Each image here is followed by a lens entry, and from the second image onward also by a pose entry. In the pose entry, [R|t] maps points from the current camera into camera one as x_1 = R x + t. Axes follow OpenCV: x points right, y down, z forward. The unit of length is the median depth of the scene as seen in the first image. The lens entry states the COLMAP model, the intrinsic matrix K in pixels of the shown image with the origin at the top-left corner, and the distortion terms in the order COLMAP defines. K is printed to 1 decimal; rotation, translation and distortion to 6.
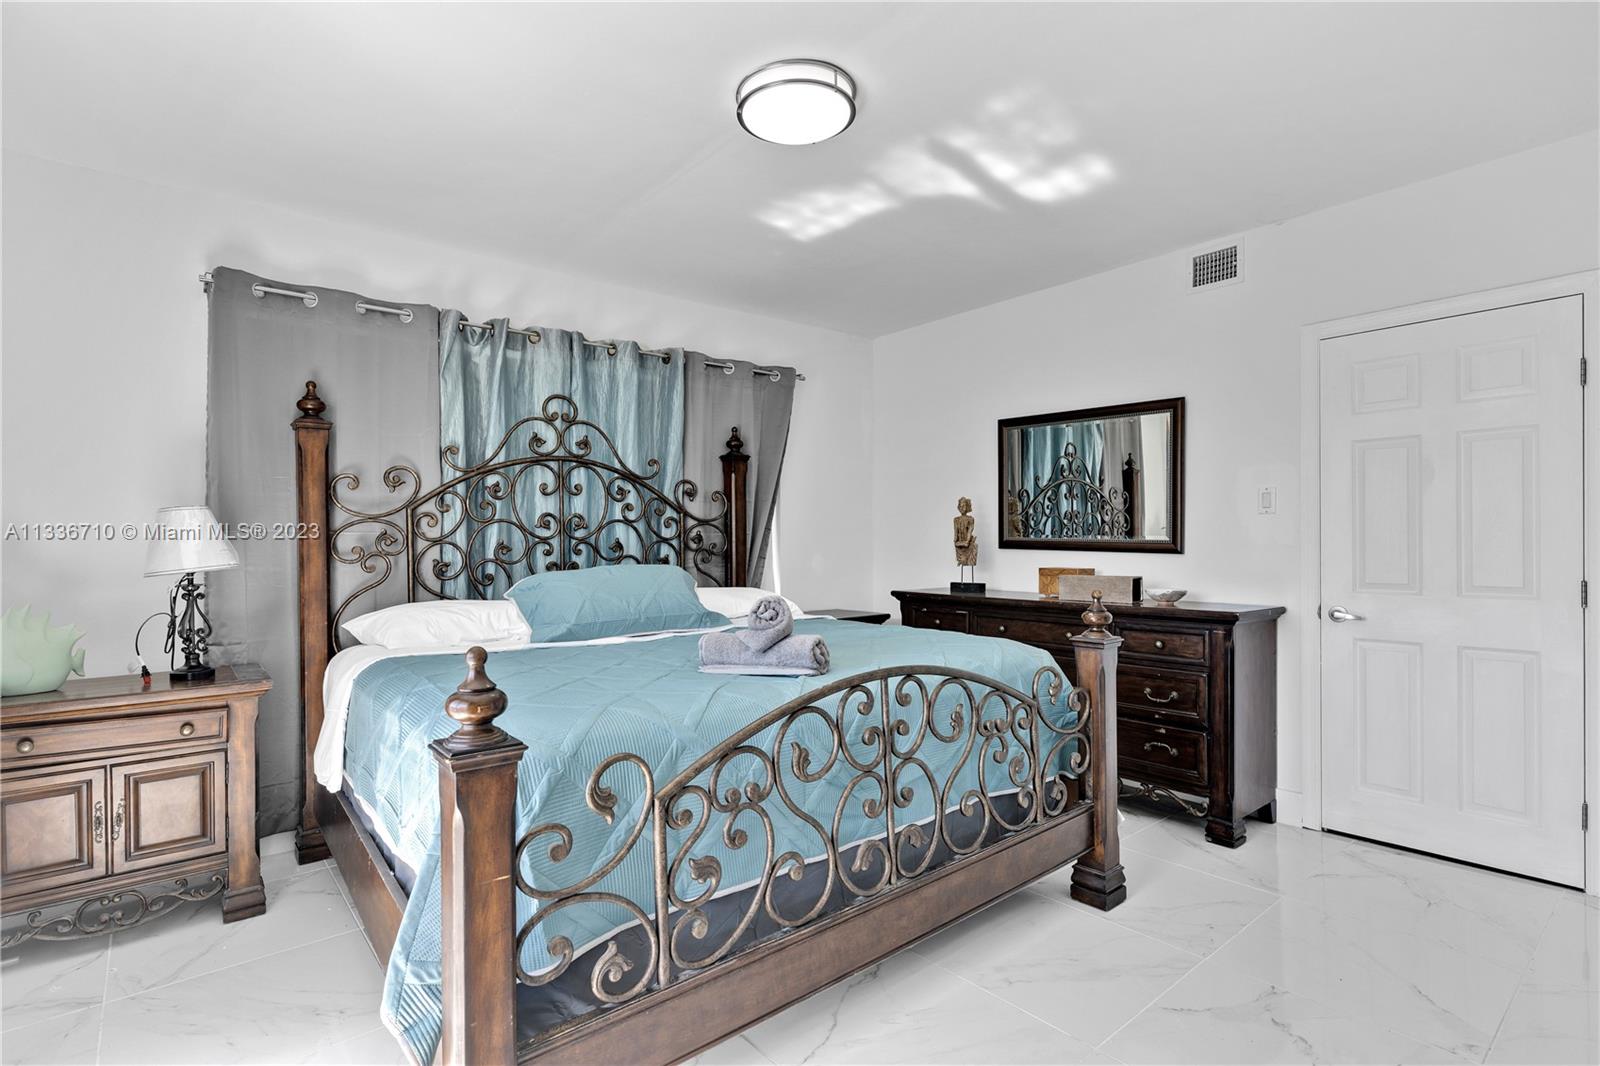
lens RADIAL K [[787.3, 0, 807.7], [0, 787.3, 541.1], [0, 0, 1]] dist [0.000426, -0.000708]
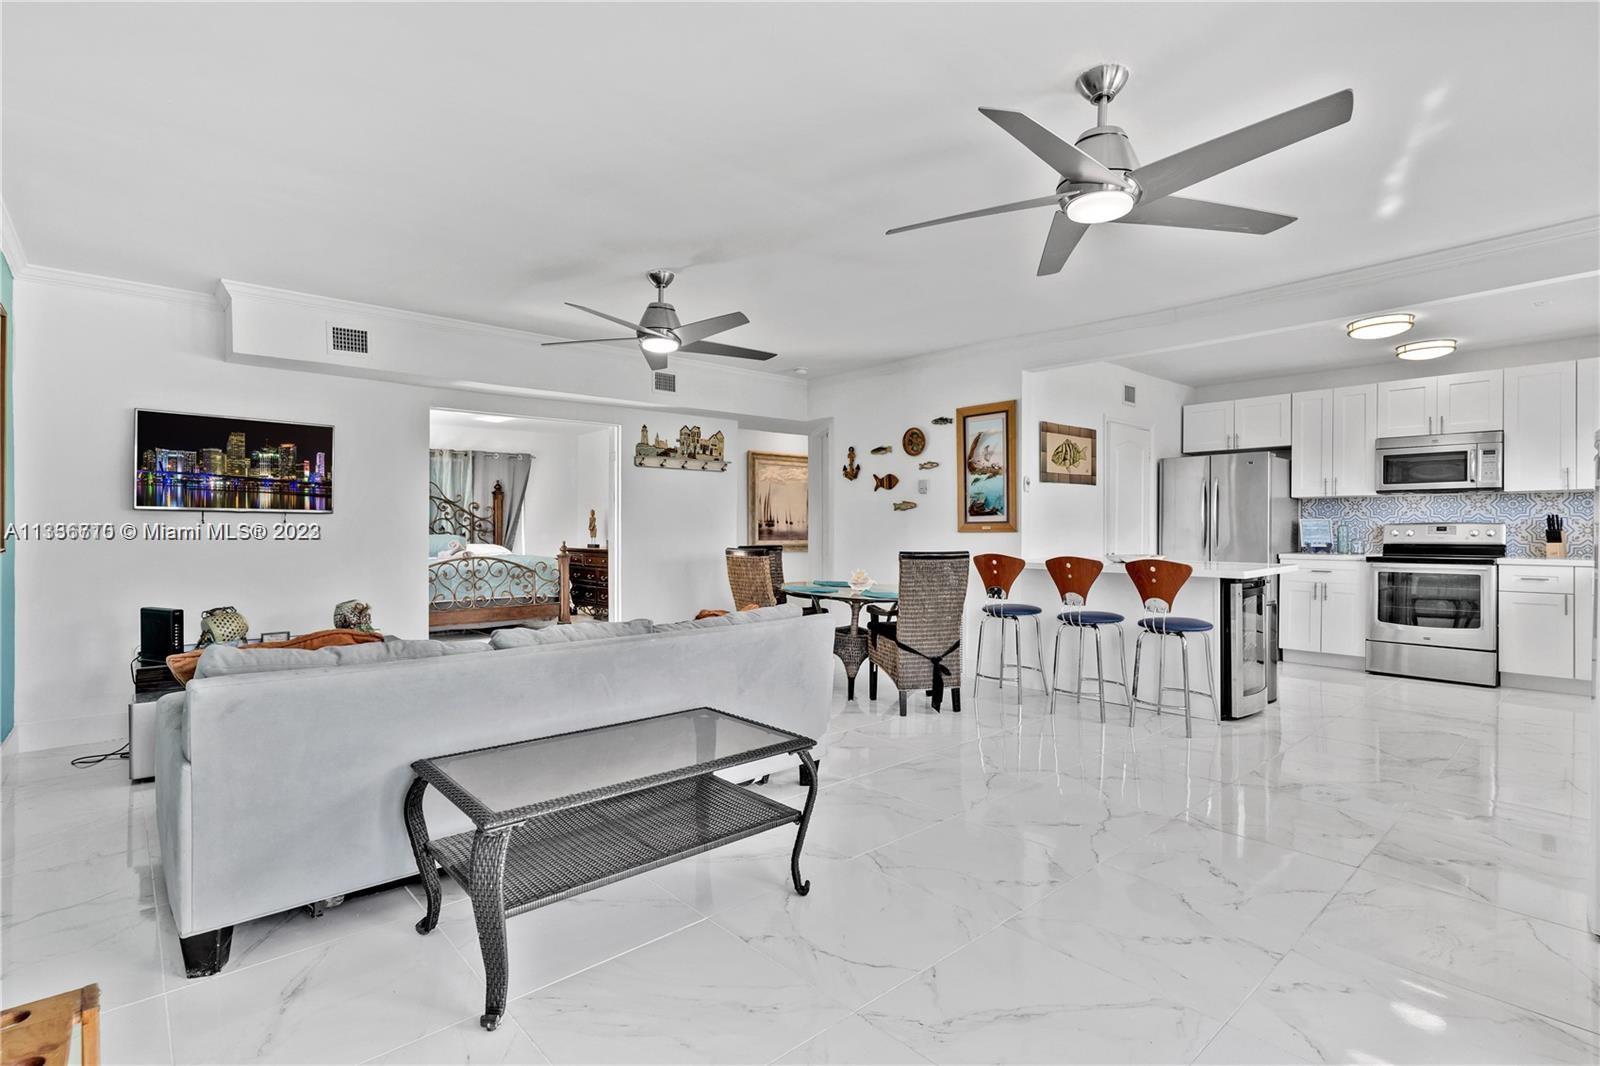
lens RADIAL K [[767.2, 0, 801.0], [0, 767.2, 531.4], [0, 0, 1]] dist [0.000296, -0.000038]
pose [[0.999454, 0.006092, 0.032489, 0.917765], [-0.006062, 0.999981, -0.001032, 0.012827], [-0.032495, 0.000834, 0.999472, -1.679120]]
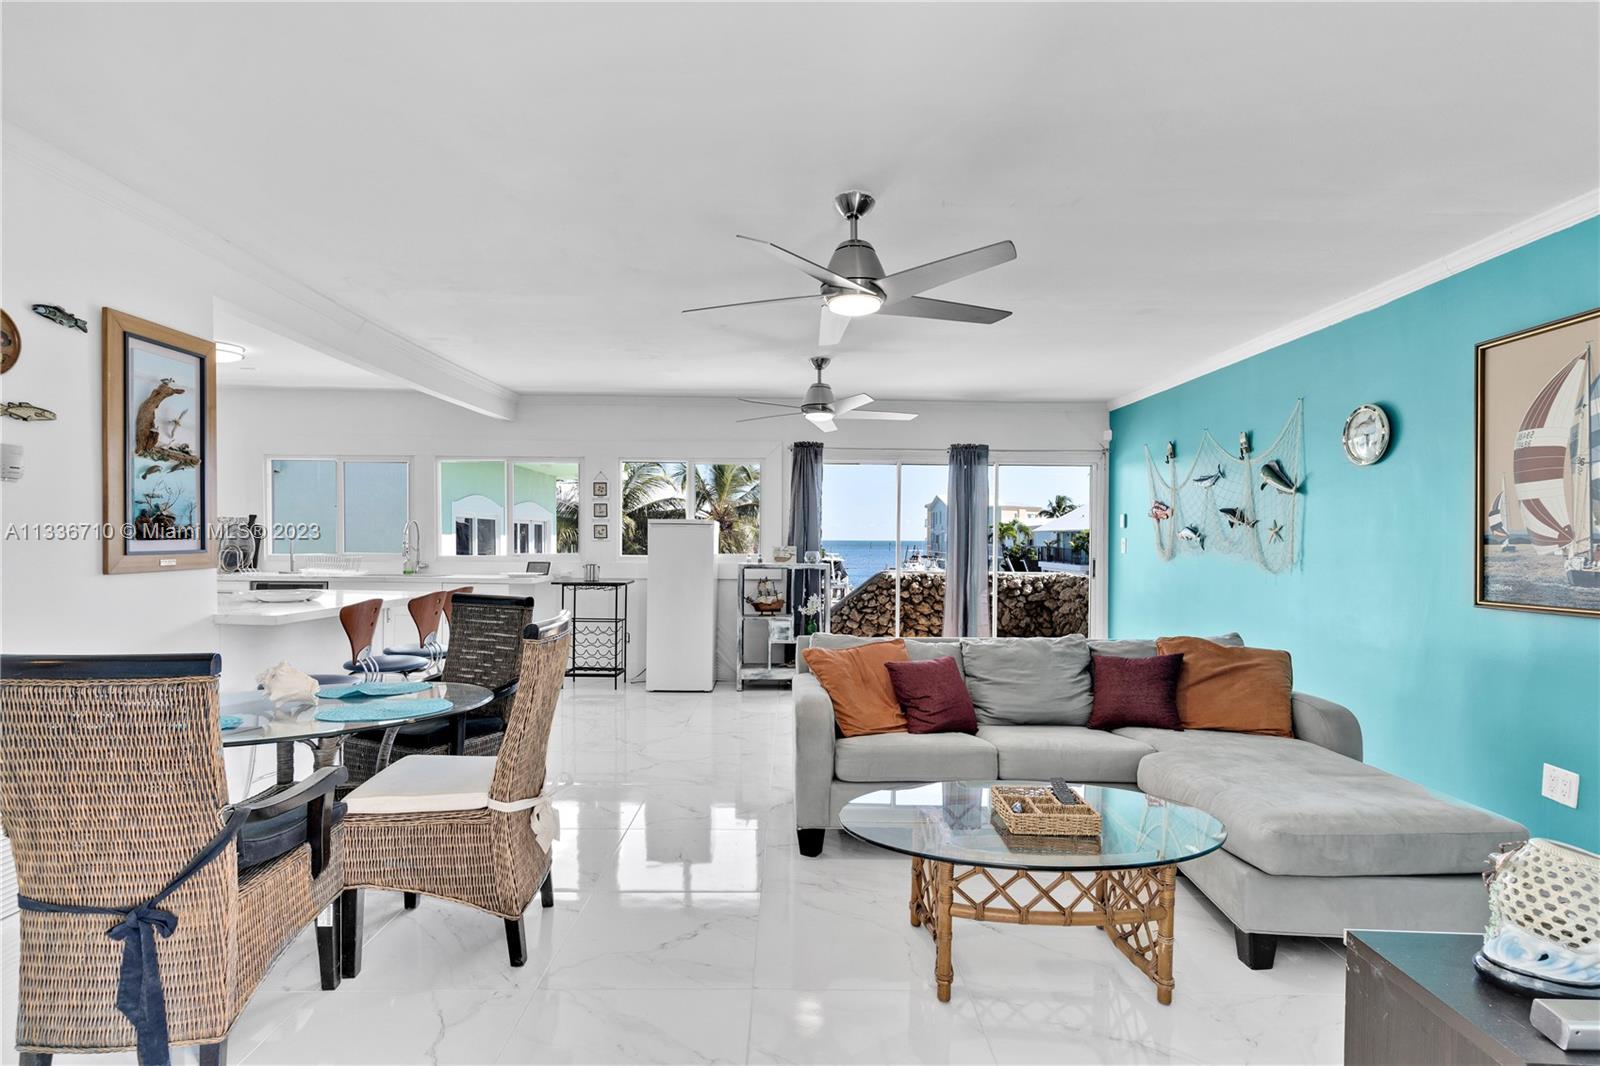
lens RADIAL K [[764.2, 0, 793.2], [0, 764.2, 539.3], [0, 0, 1]] dist [0.041030, -0.022751]
pose [[-0.771988, -0.000713, 0.635637, 0.302113], [-0.002115, 0.999997, -0.001447, -0.023347], [-0.635634, -0.002462, -0.771987, 0.076417]]
